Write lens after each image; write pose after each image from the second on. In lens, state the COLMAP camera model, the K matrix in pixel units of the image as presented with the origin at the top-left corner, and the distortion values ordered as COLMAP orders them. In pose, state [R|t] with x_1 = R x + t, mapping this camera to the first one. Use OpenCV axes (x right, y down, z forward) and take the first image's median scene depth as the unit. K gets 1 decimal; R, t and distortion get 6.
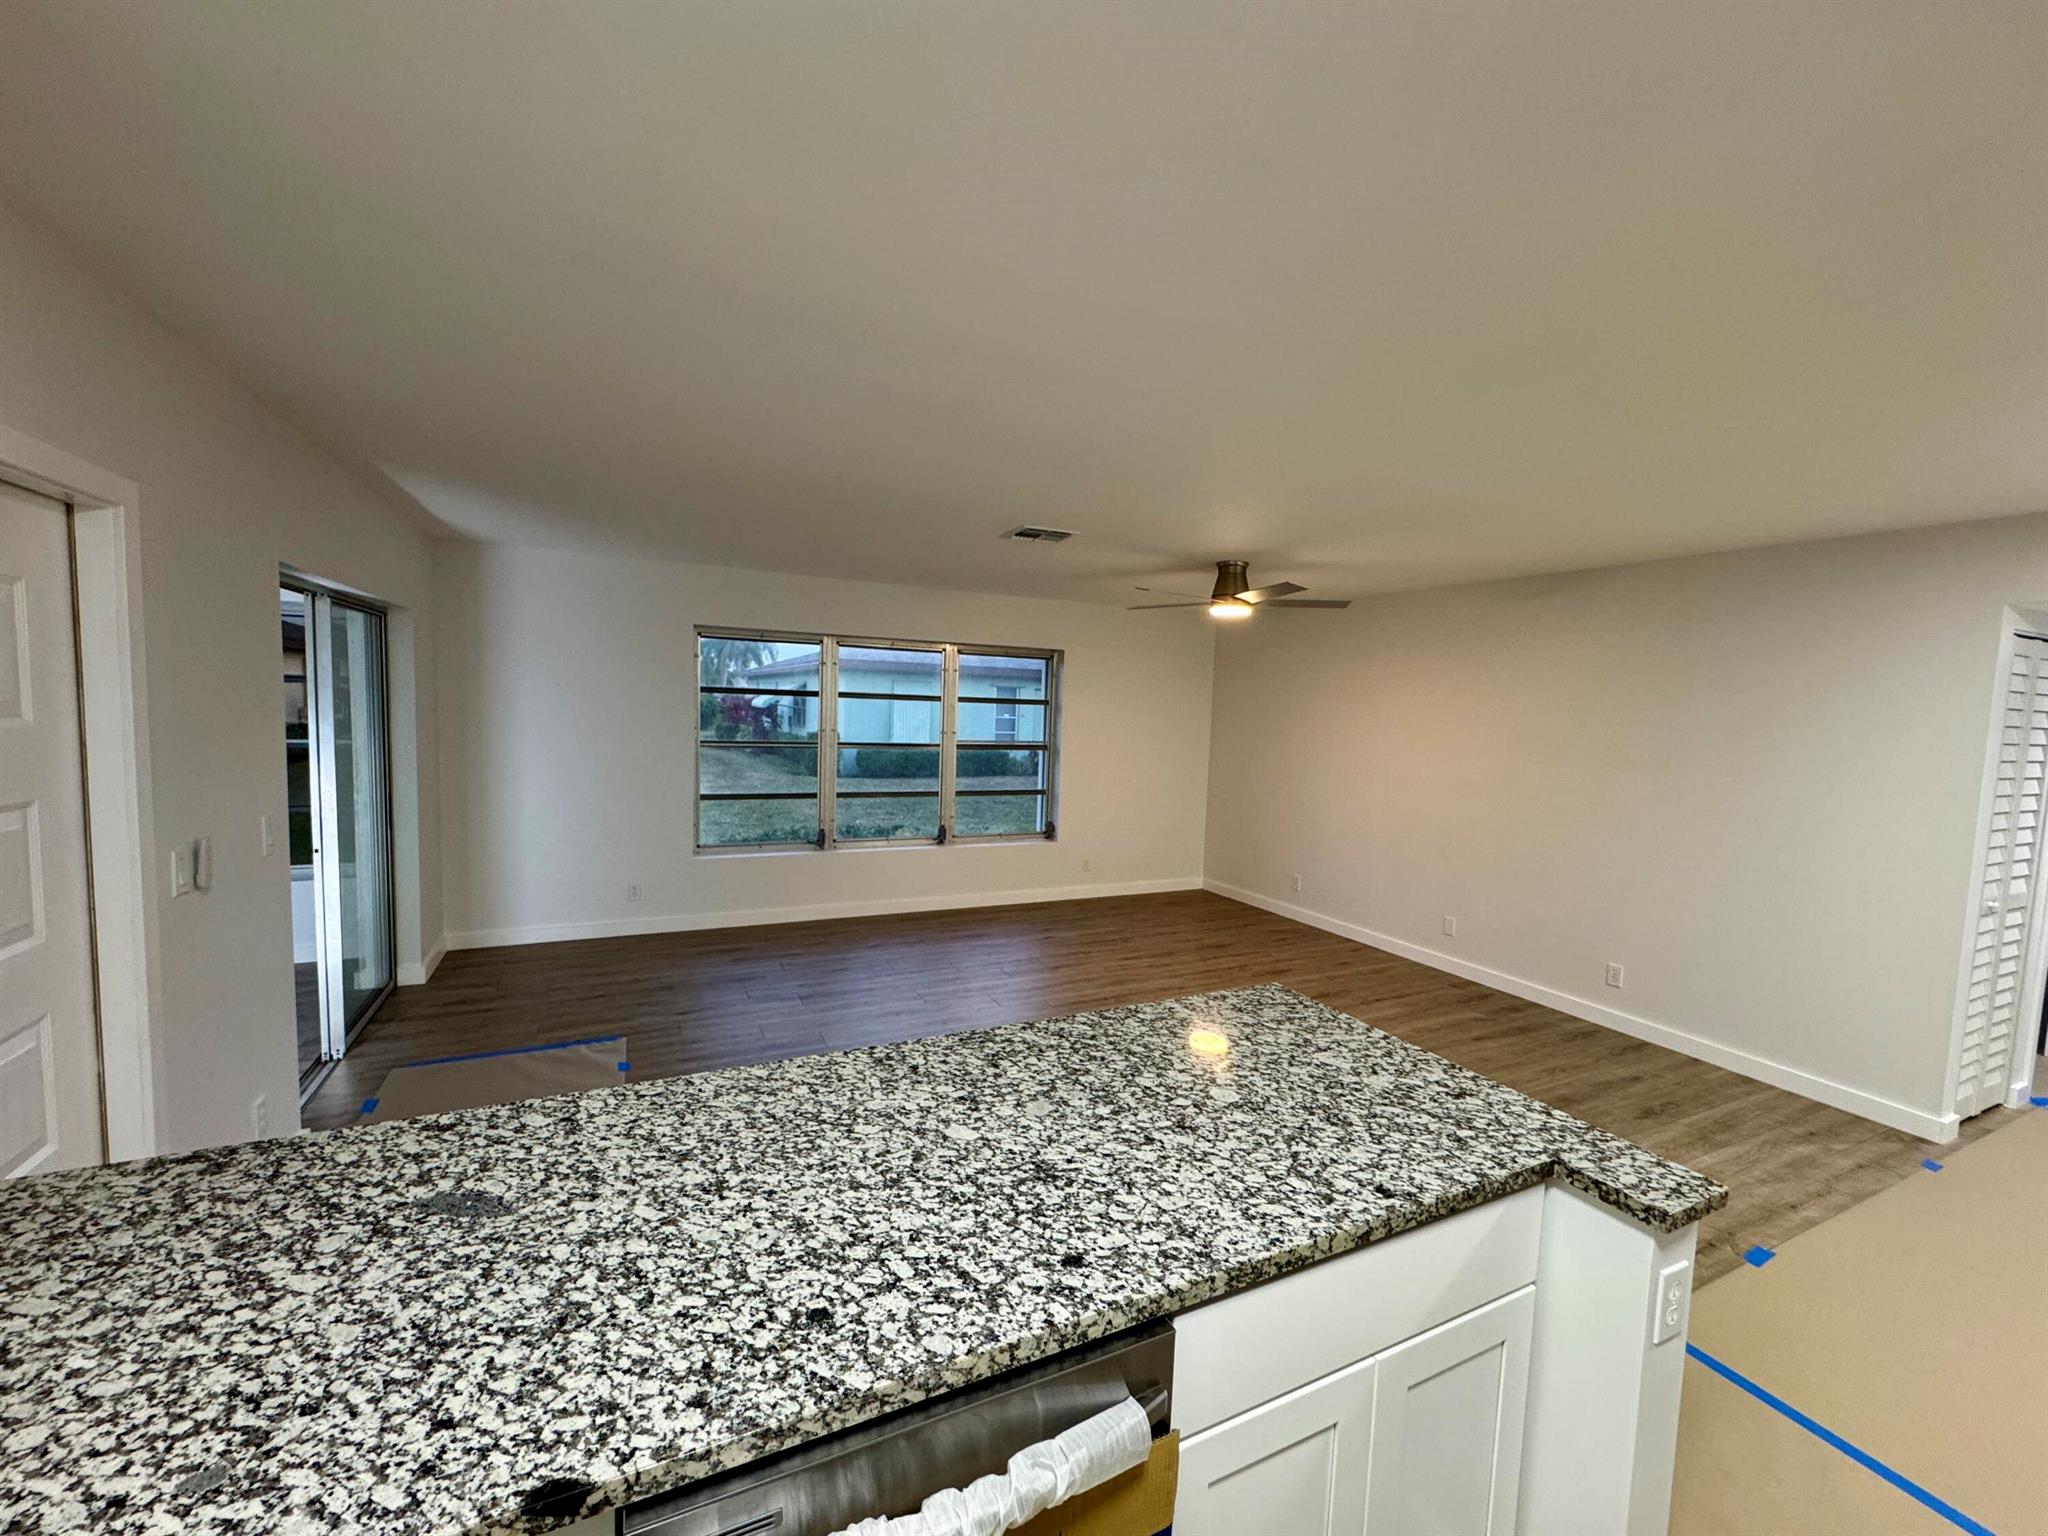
lens RADIAL K [[820.4, 0, 1024.0], [0, 820.4, 768.0], [0, 0, 1]] dist [0.000745, 0.000267]
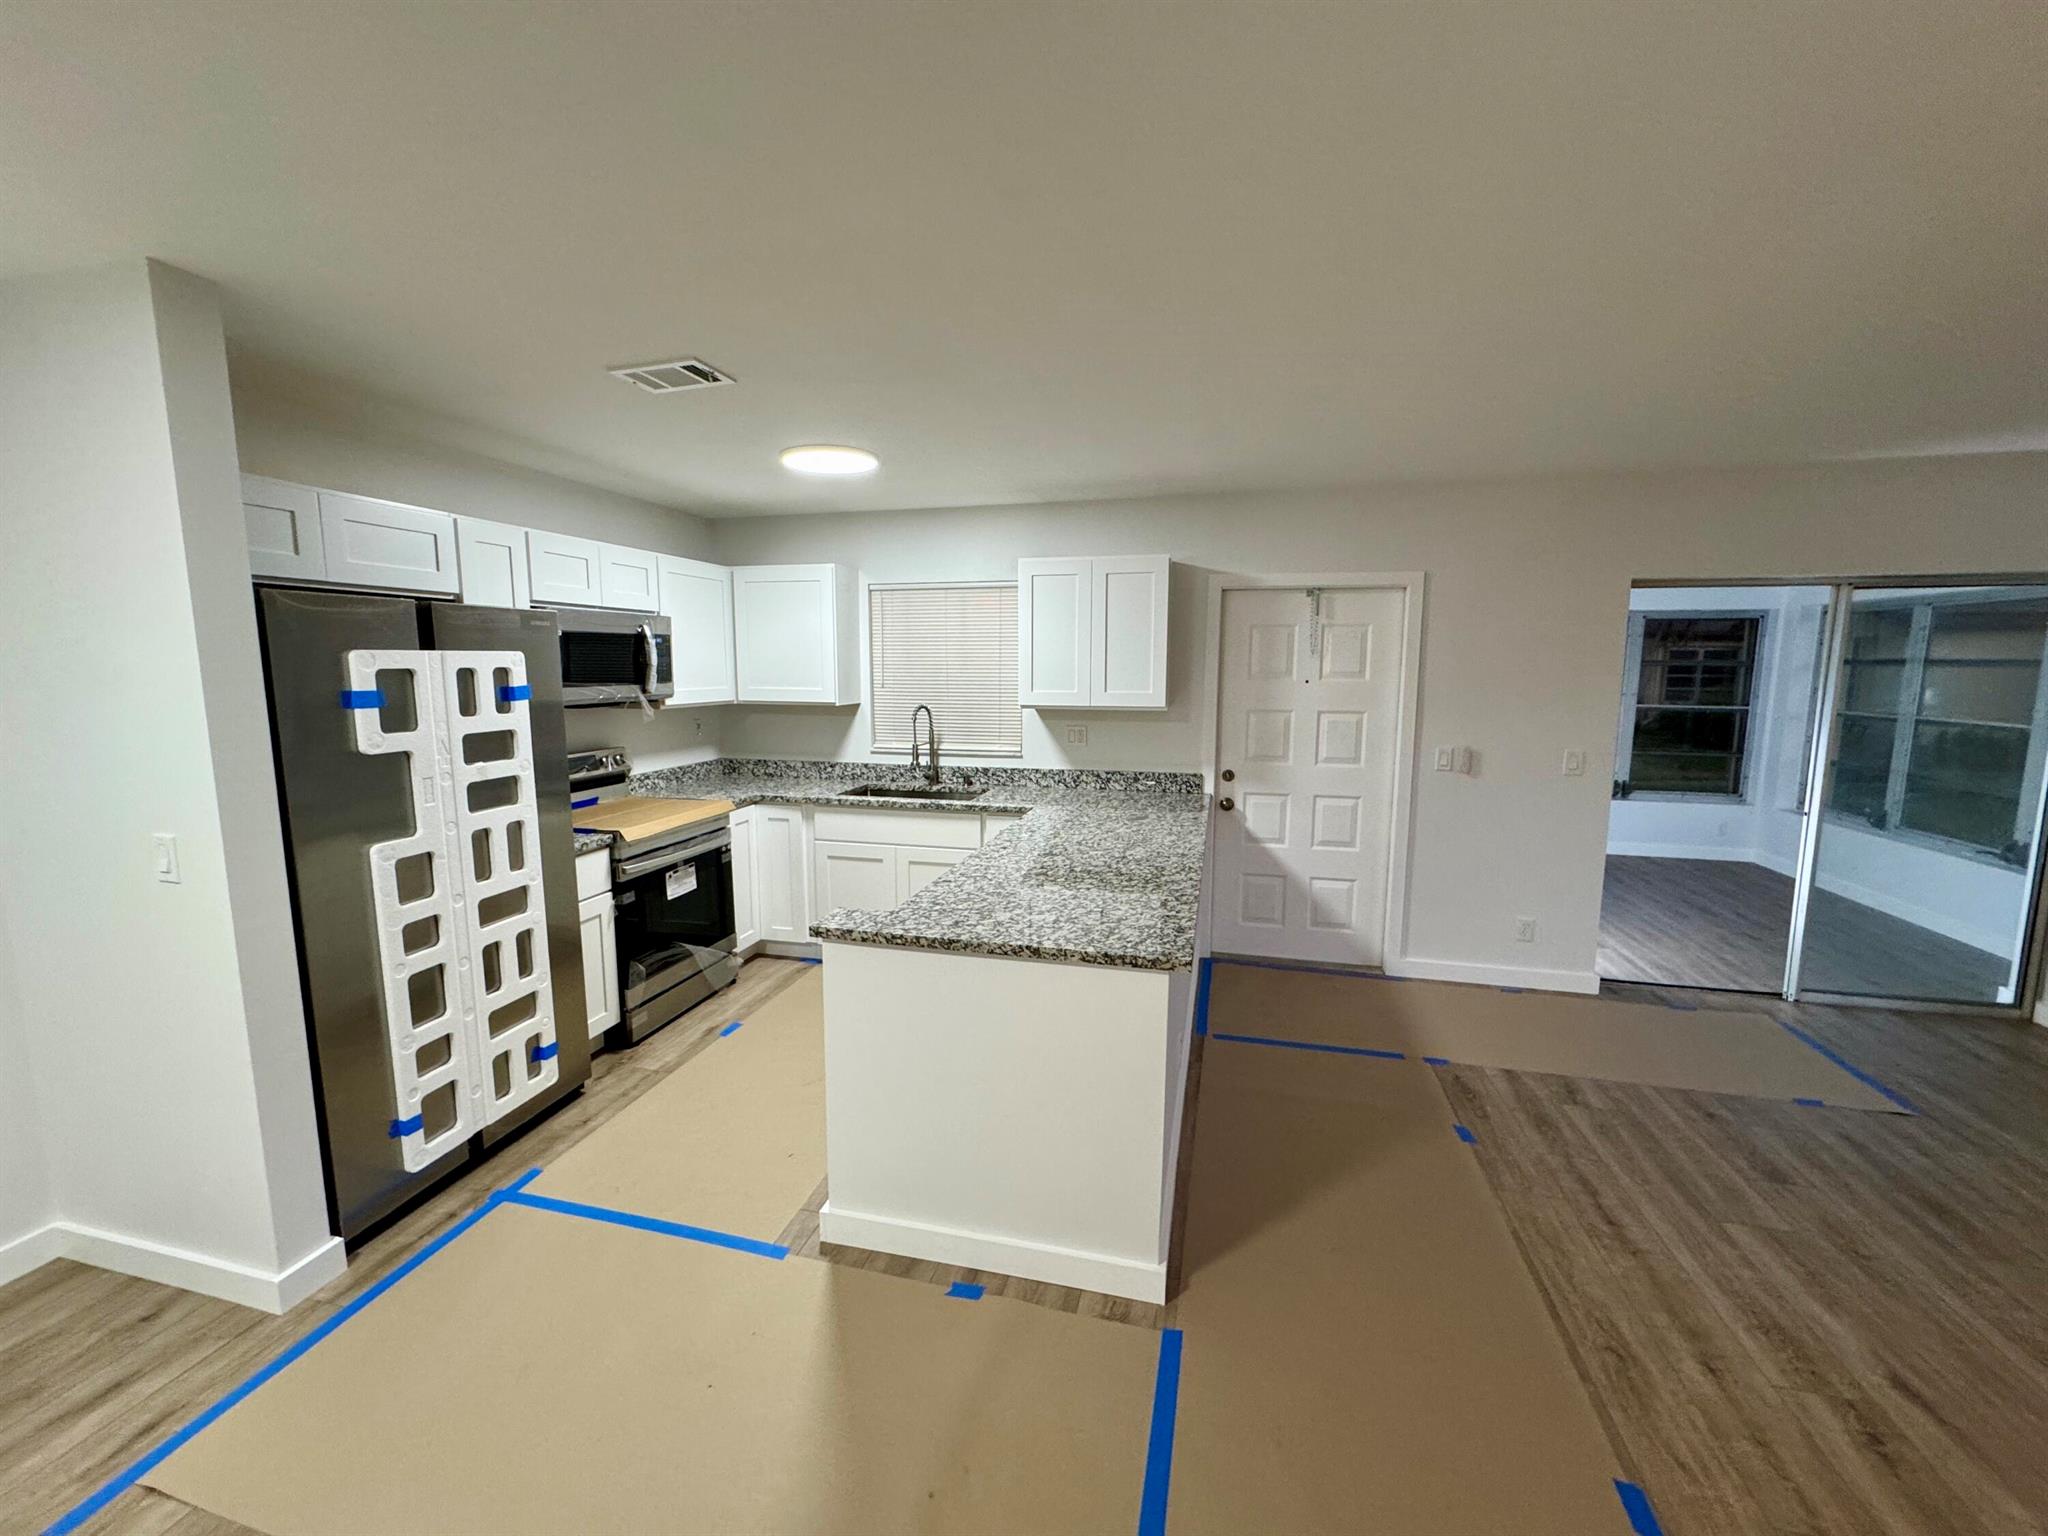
lens RADIAL K [[816.3, 0, 1026.2], [0, 816.3, 765.1], [0, 0, 1]] dist [0.001845, 0.000224]
pose [[-0.637357, 0.060763, -0.768169, 1.402222], [-0.086377, 0.984970, 0.149579, -0.083836], [0.765712, 0.161687, -0.622529, 1.776000]]
